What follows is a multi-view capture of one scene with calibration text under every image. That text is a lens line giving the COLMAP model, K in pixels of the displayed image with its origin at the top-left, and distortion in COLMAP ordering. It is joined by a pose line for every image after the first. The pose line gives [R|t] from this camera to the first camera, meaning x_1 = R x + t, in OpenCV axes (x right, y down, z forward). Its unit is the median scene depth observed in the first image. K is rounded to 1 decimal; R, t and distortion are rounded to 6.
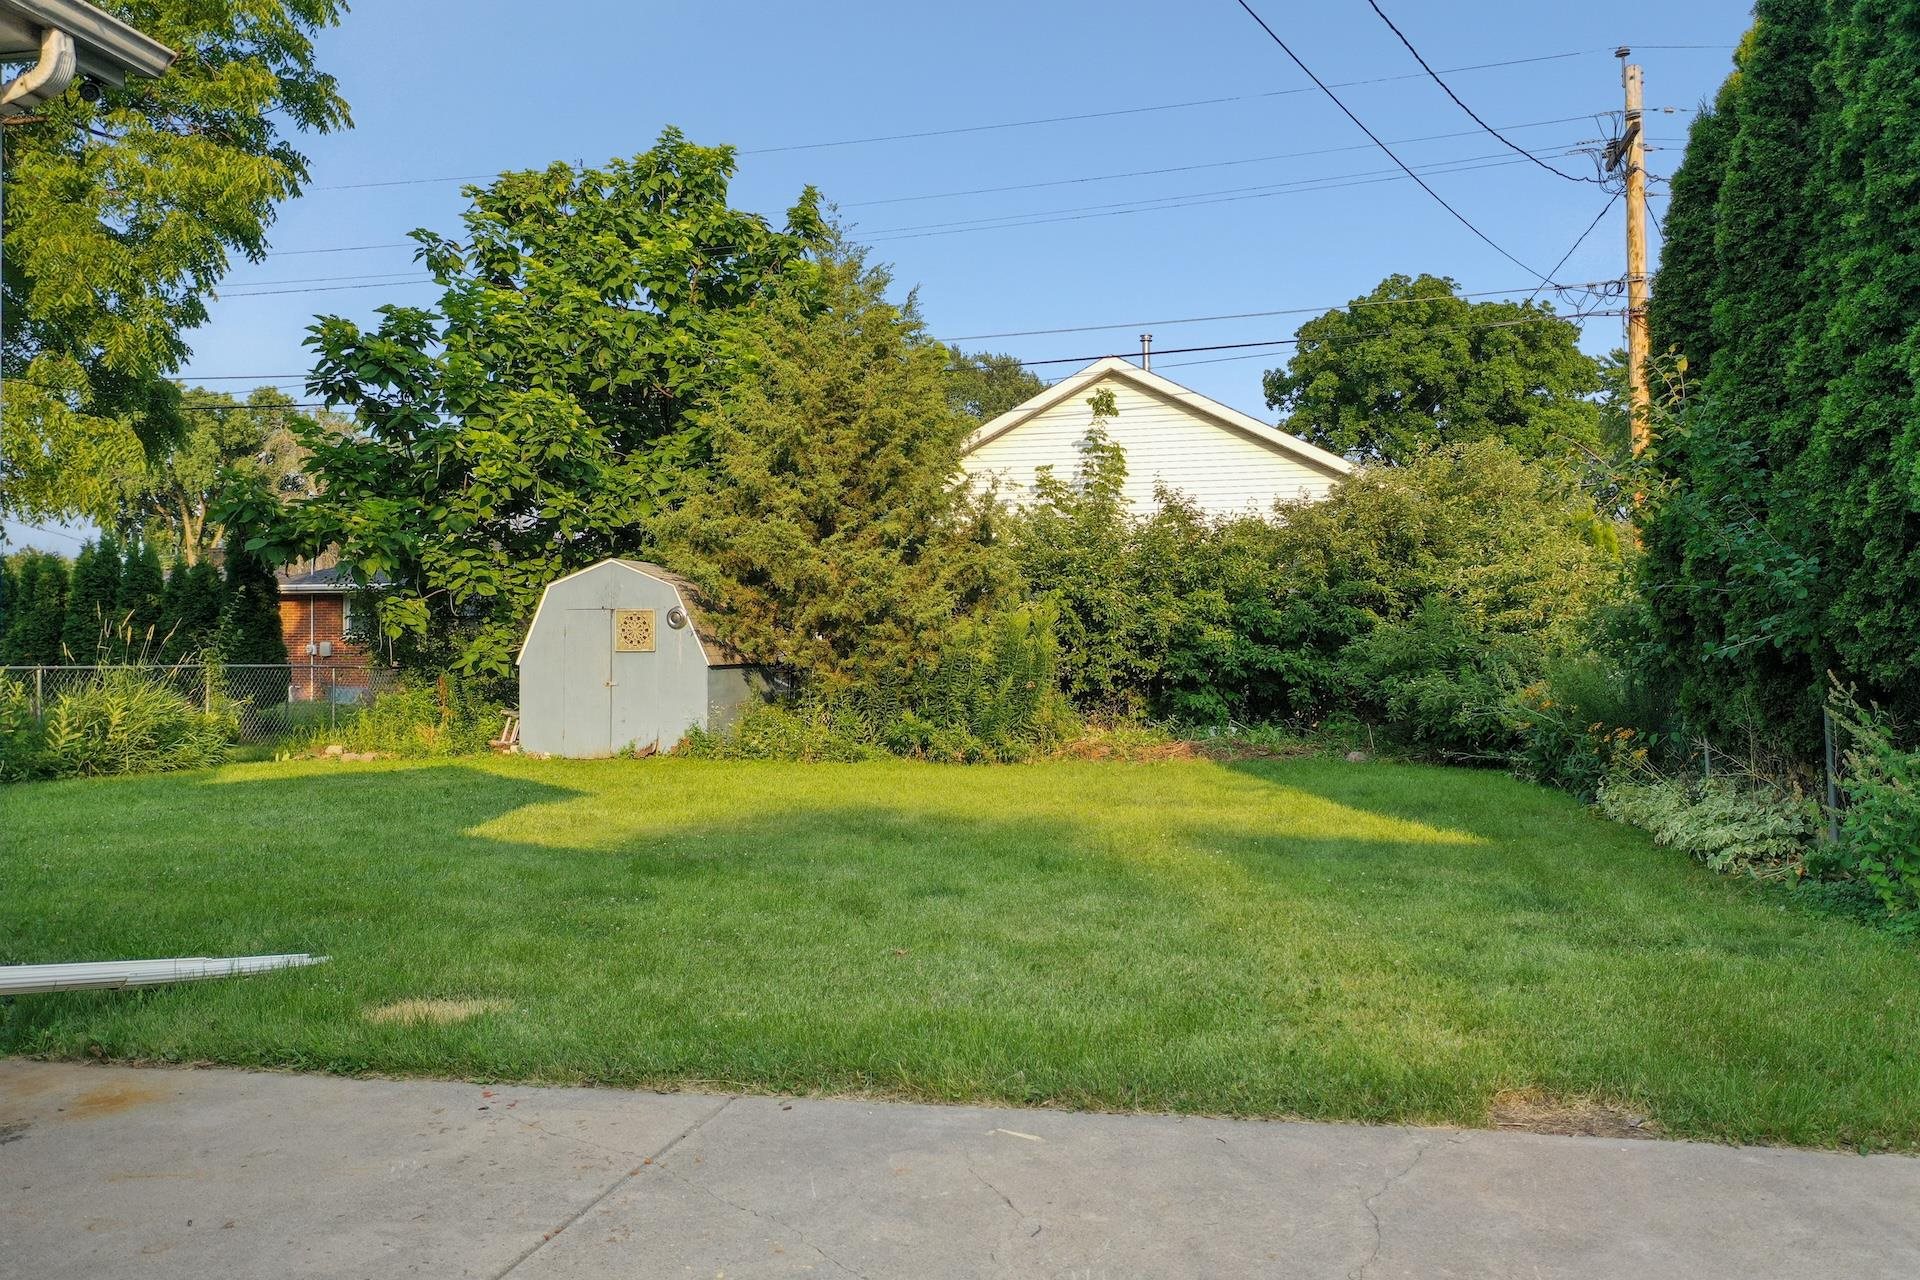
lens RADIAL K [[1510.5, 0, 954.2], [0, 1510.5, 645.5], [0, 0, 1]] dist [0.004897, -0.000355]
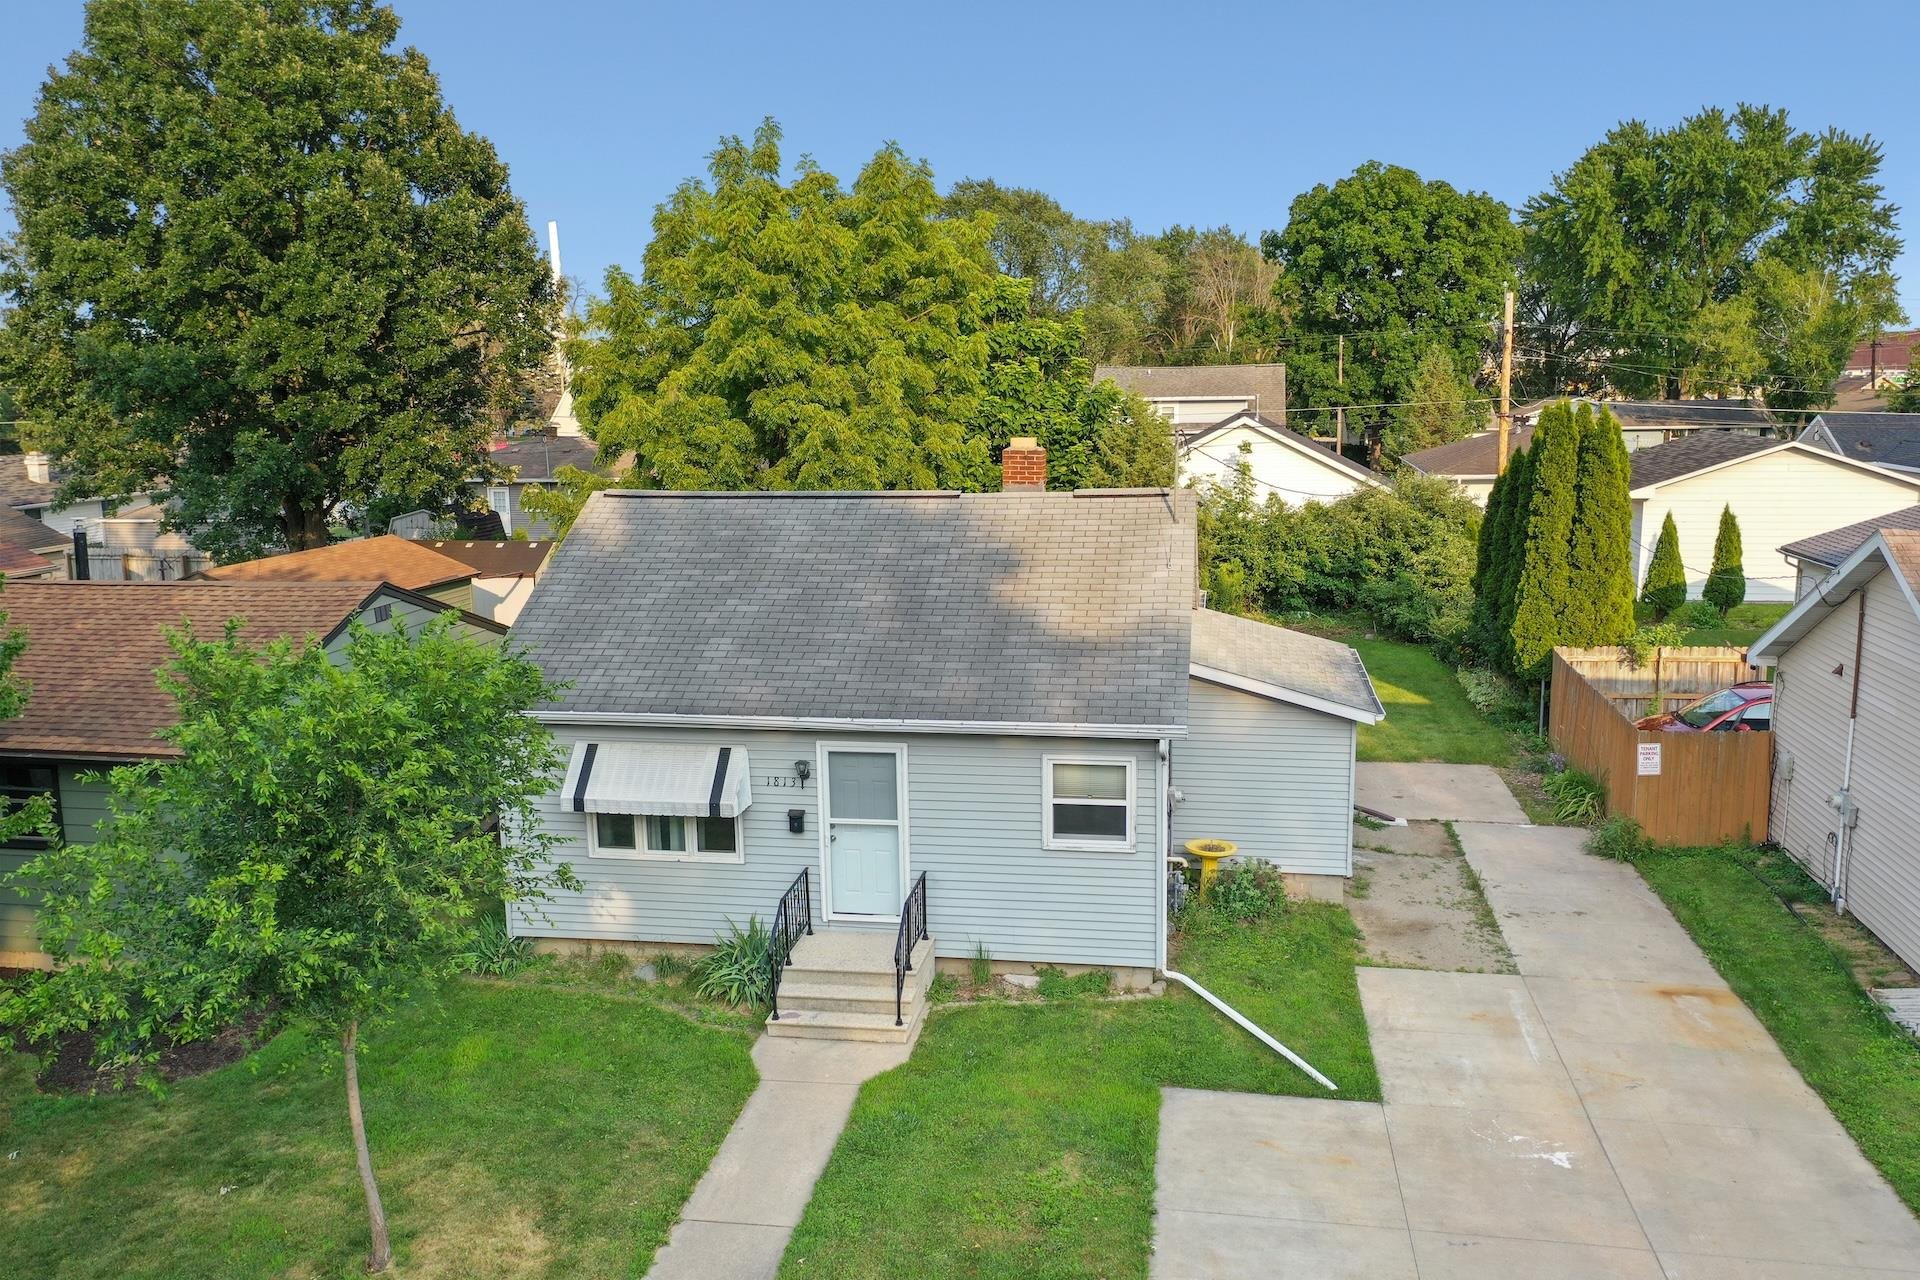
lens RADIAL K [[1510.5, 0, 954.2], [0, 1510.5, 645.5], [0, 0, 1]] dist [0.004897, -0.000355]
pose [[0.999155, -0.014567, 0.038429, -0.422856], [0.007325, 0.983224, 0.182253, -0.308519], [-0.040439, -0.181818, 0.982500, -1.163354]]
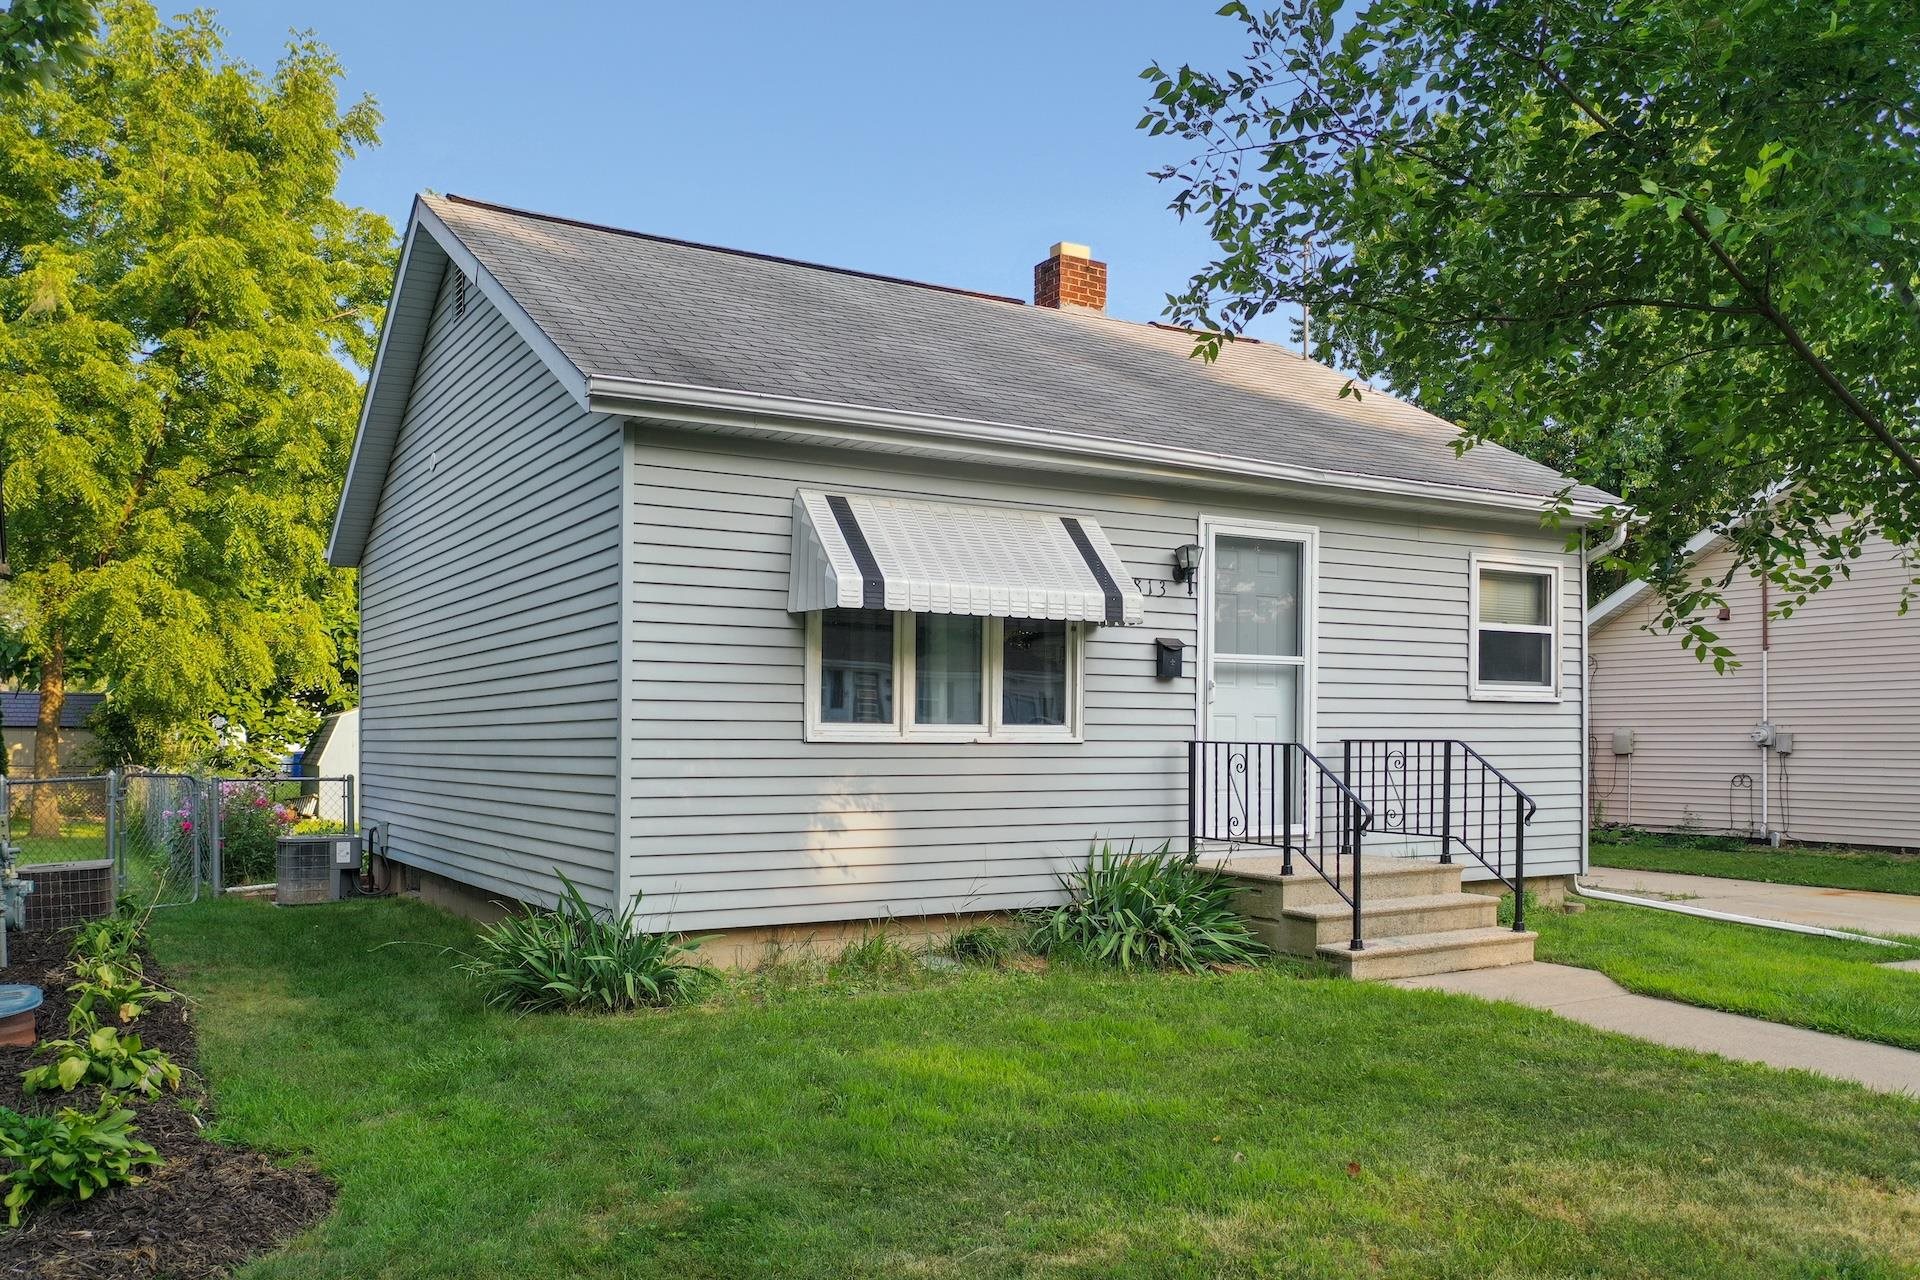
lens RADIAL K [[1555.7, 0, 962.4], [0, 1555.7, 737.2], [0, 0, 1]] dist [-0.003774, -0.002146]
pose [[0.733942, 0.011436, 0.679116, -0.887018], [-0.010071, 0.999932, -0.005955, -0.013515], [-0.679138, -0.002469, 0.734007, -0.634212]]
